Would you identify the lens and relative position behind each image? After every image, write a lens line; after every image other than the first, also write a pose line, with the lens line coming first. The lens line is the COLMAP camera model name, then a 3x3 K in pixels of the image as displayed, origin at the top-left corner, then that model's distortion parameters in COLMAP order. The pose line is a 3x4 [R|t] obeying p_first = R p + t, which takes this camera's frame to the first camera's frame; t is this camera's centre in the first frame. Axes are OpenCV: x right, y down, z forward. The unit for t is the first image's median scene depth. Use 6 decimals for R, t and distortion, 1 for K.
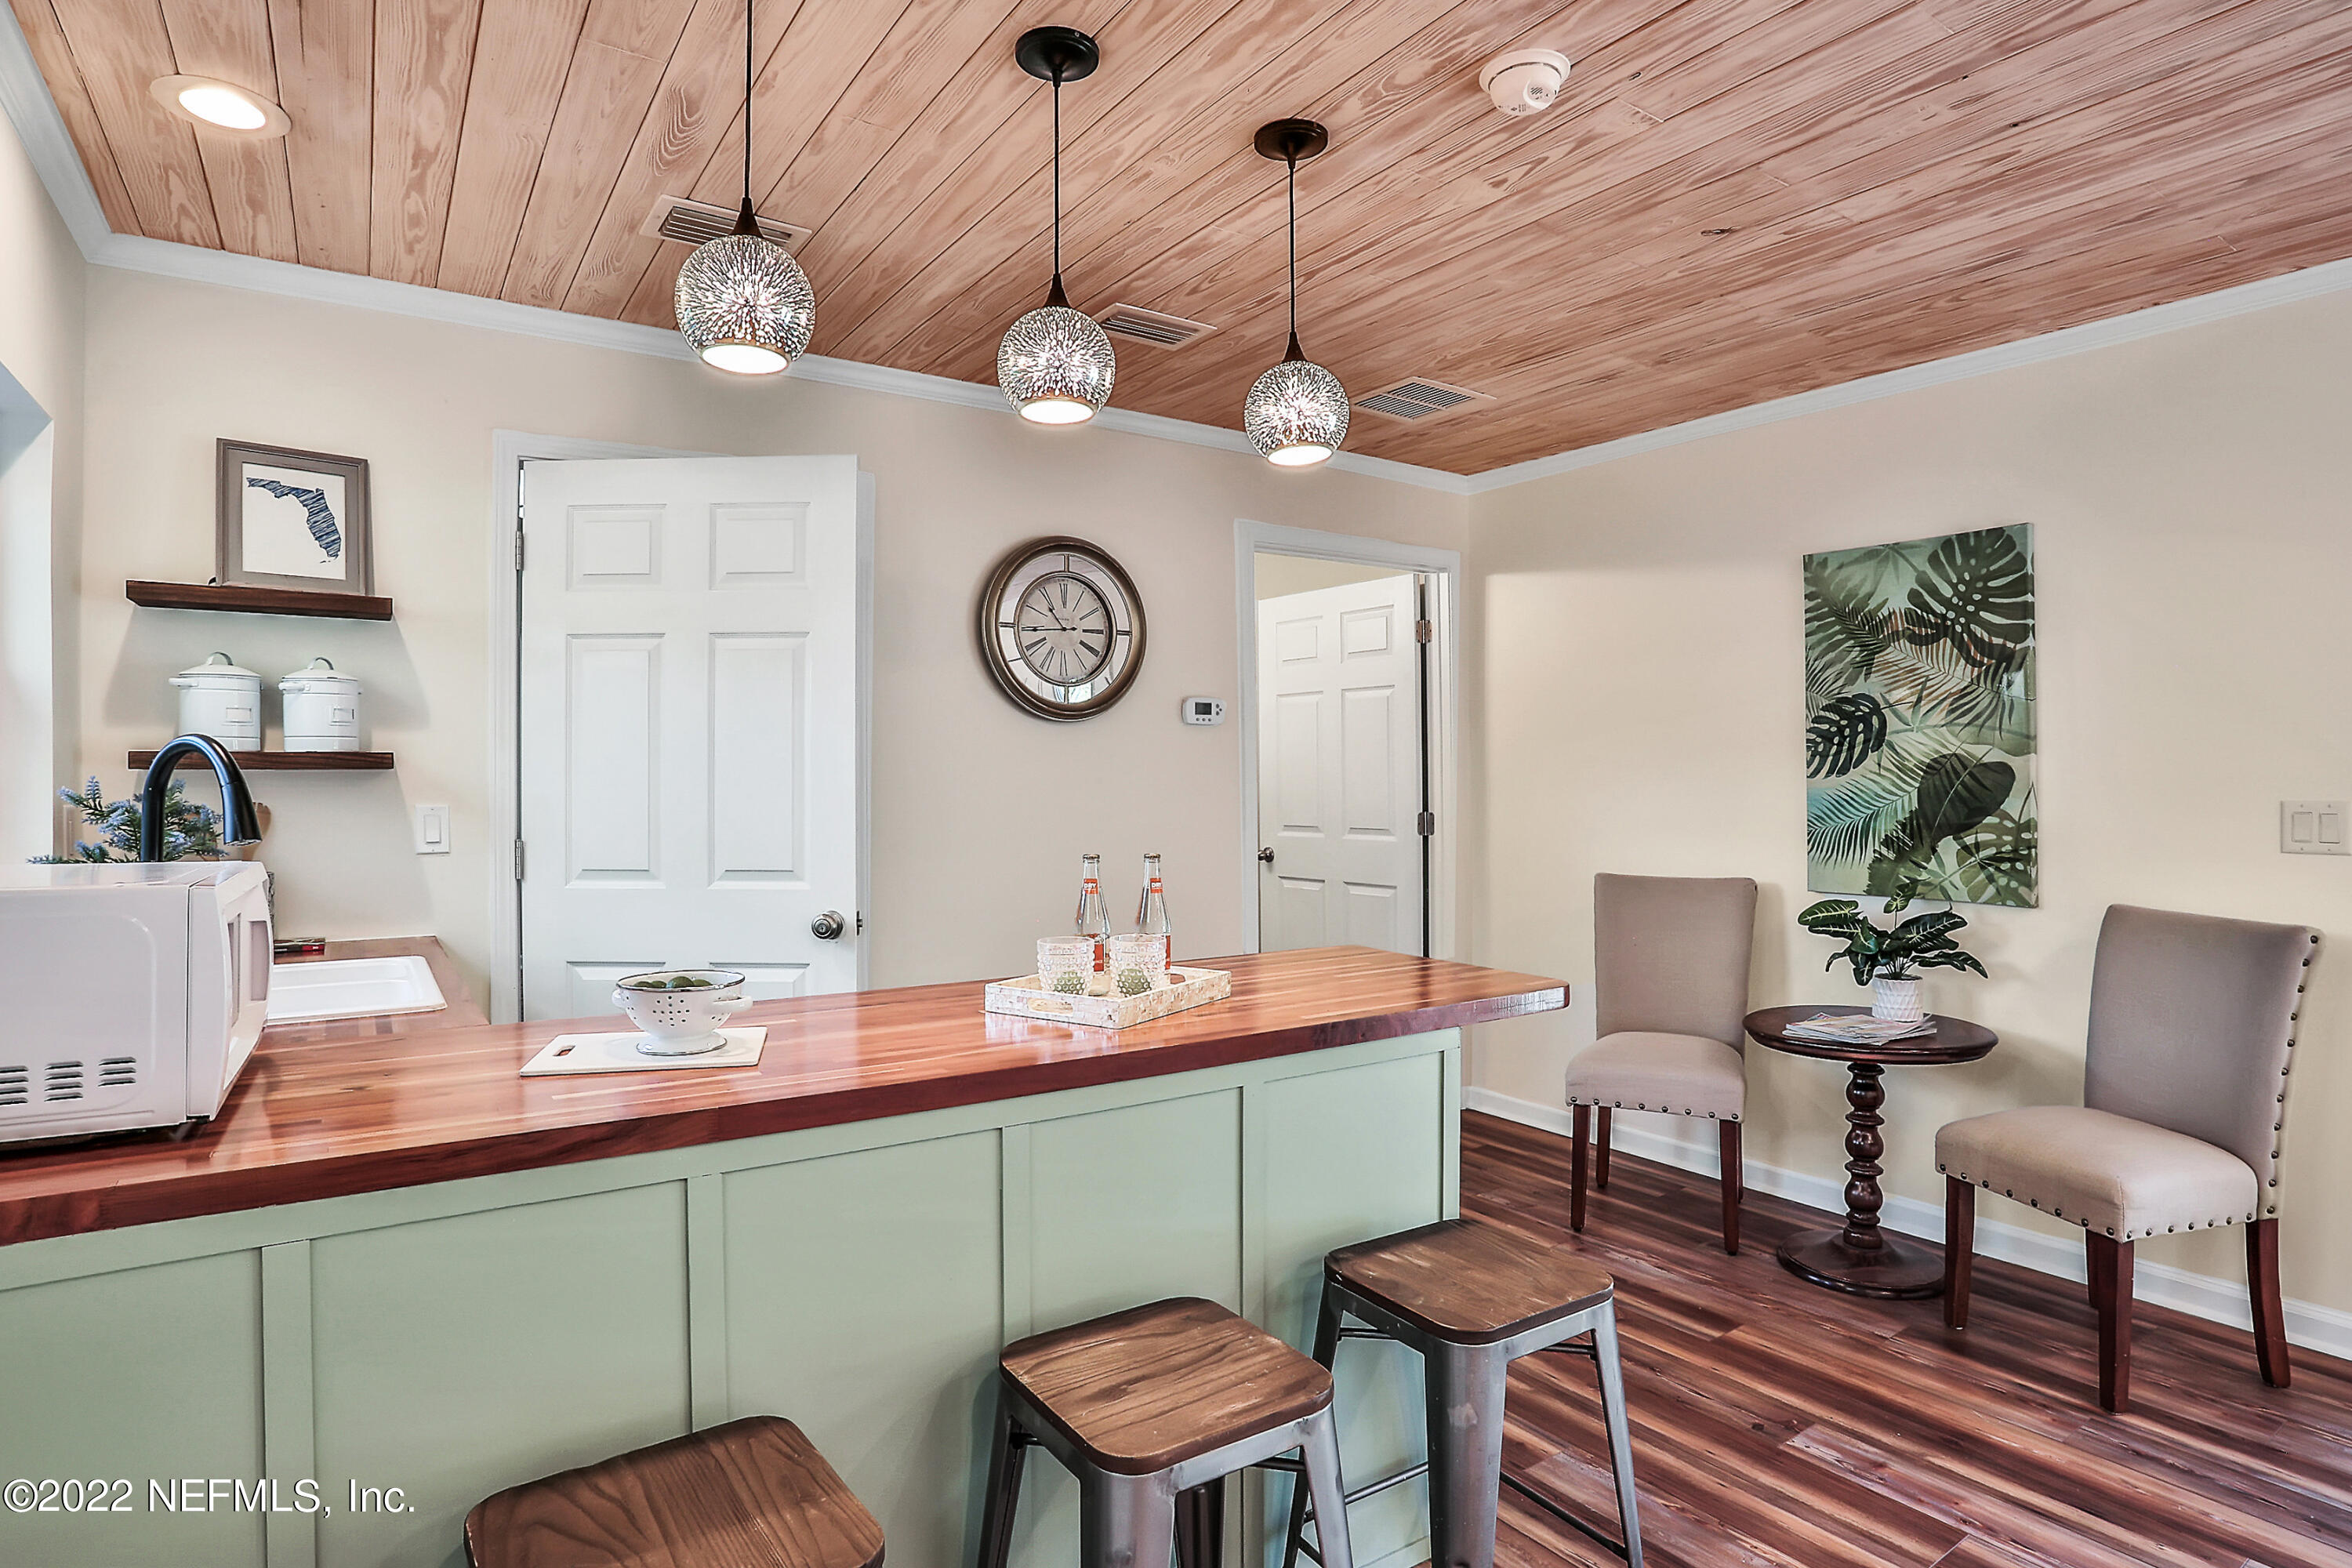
lens RADIAL K [[1245.2, 0, 1192.5], [0, 1245.2, 768.5], [0, 0, 1]] dist [-0.064100, 0.020877]
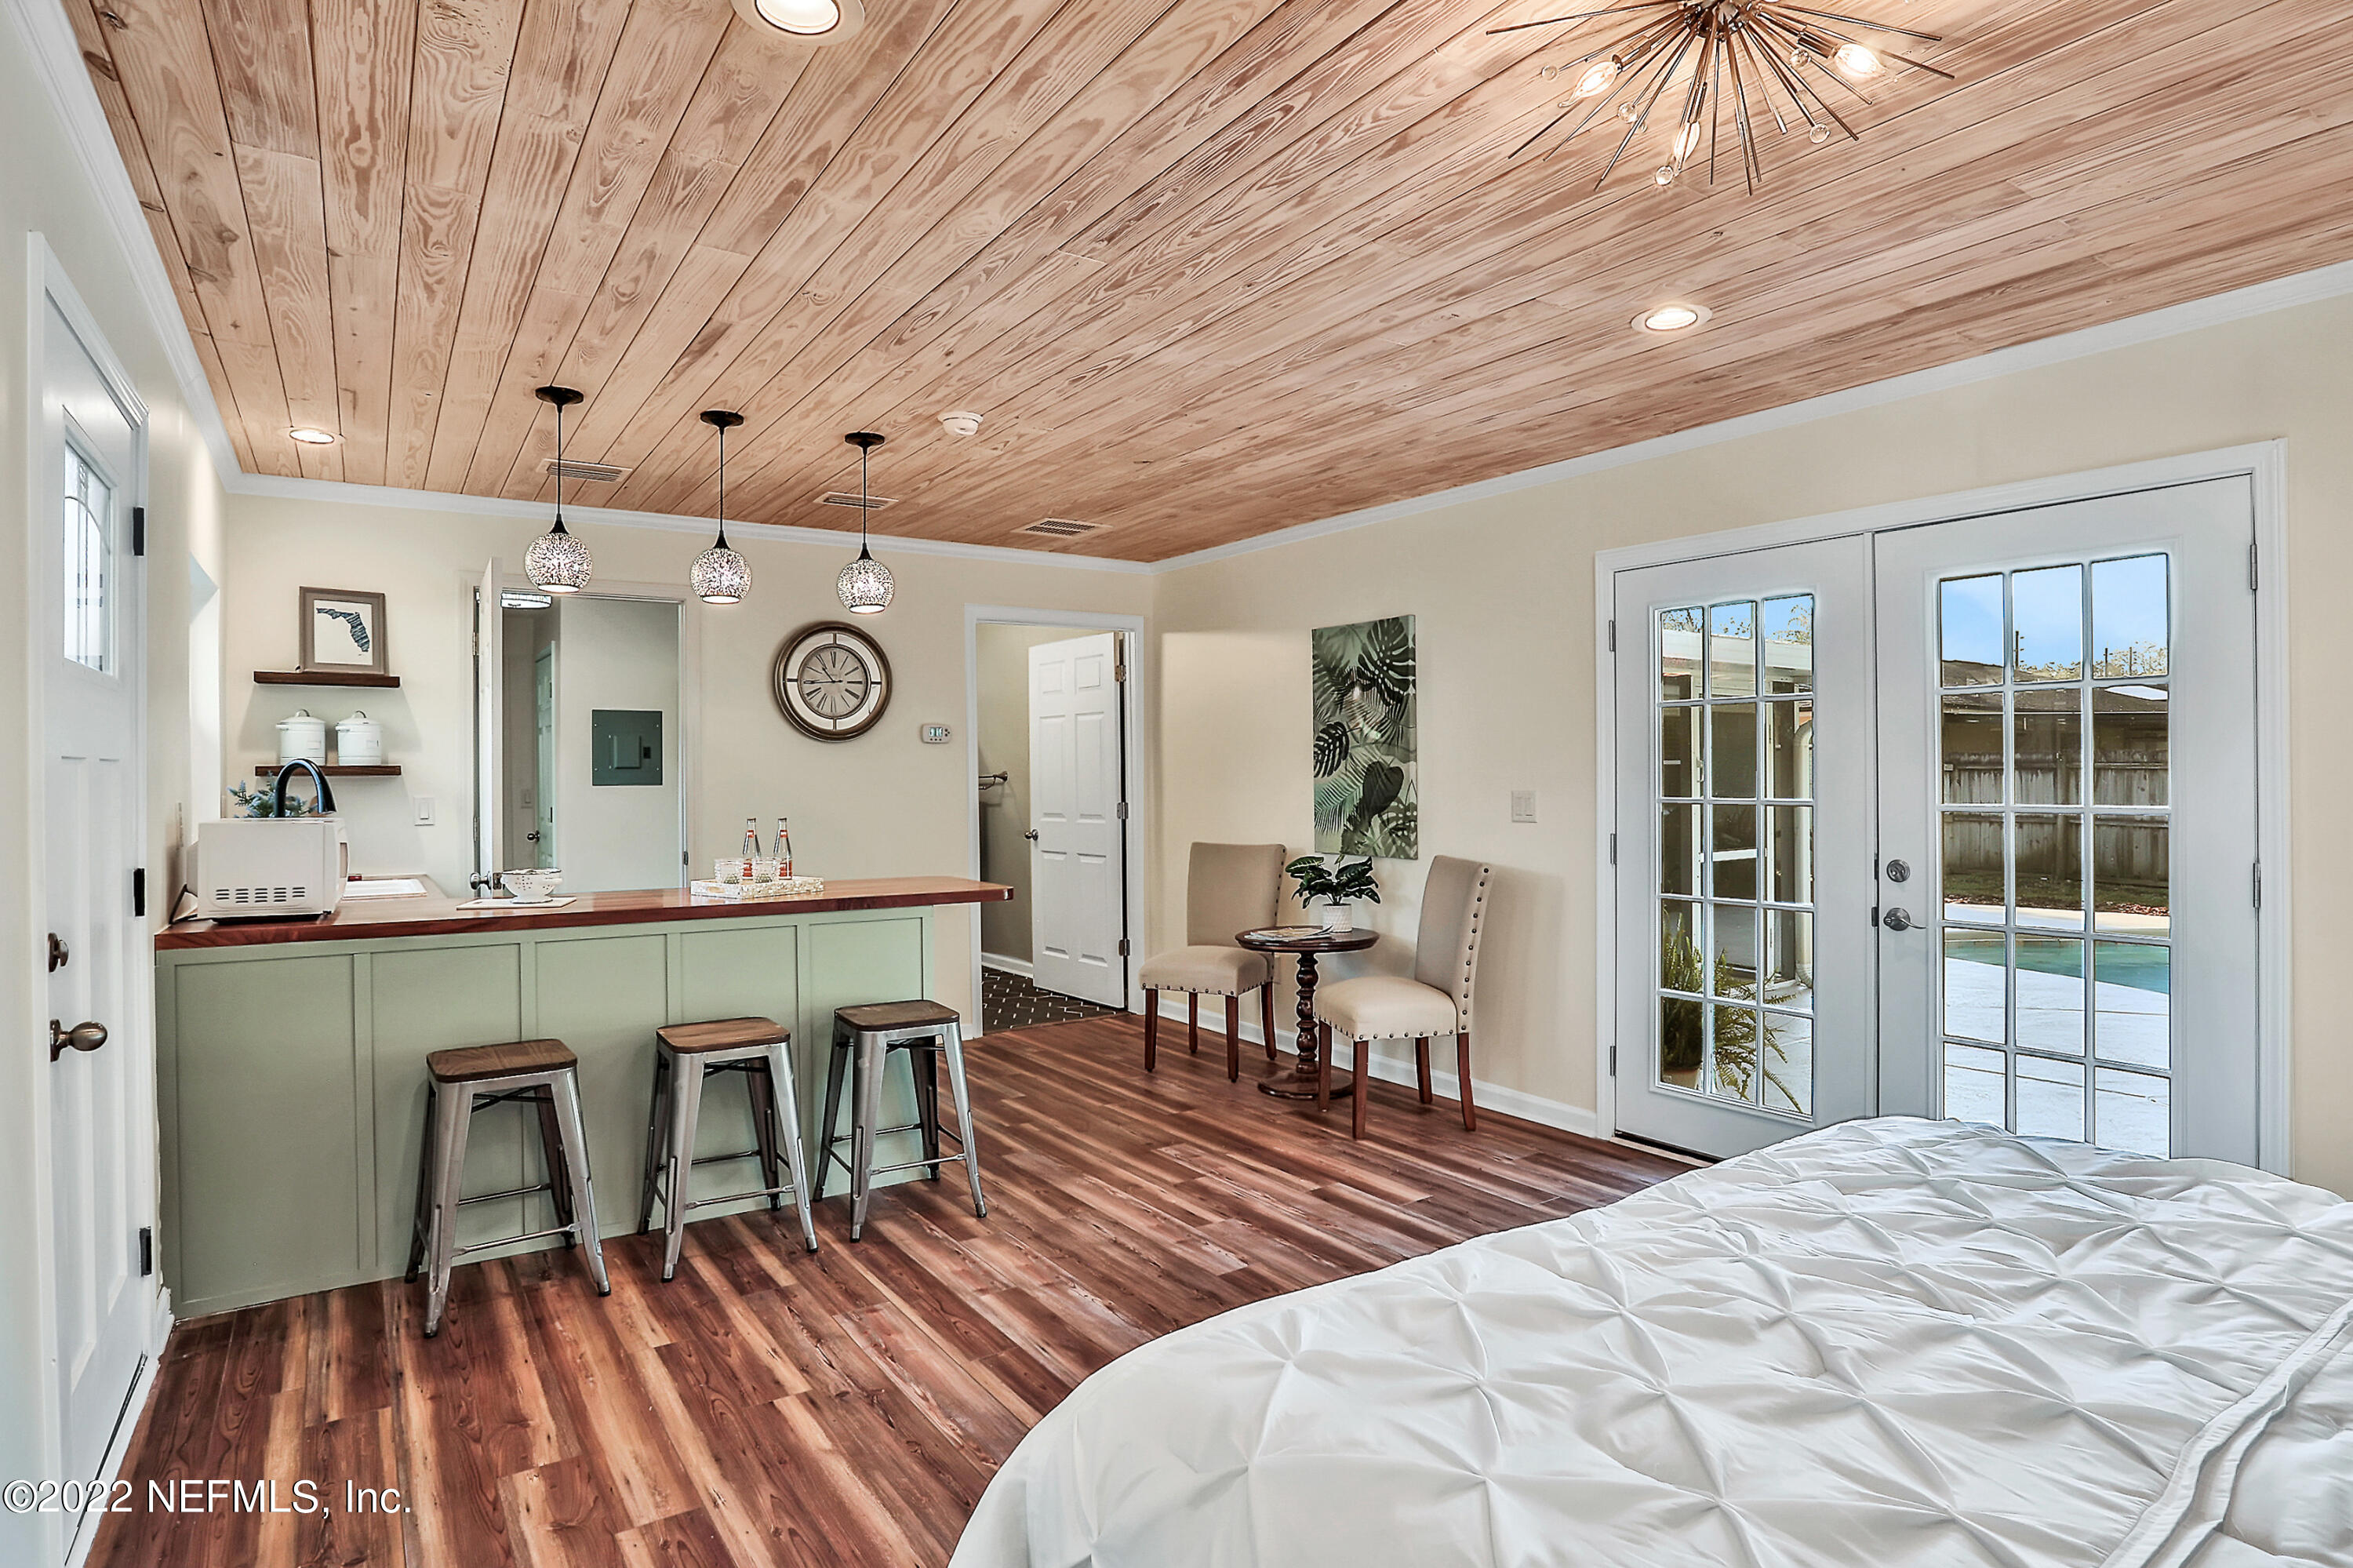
lens RADIAL K [[1245.8, 0, 1171.7], [0, 1245.8, 770.1], [0, 0, 1]] dist [-0.064100, 0.020877]
pose [[0.999861, -0.003975, -0.016194, 0.390836], [0.003990, 0.999992, 0.000887, -0.003501], [0.016191, -0.000951, 0.999868, -0.598611]]
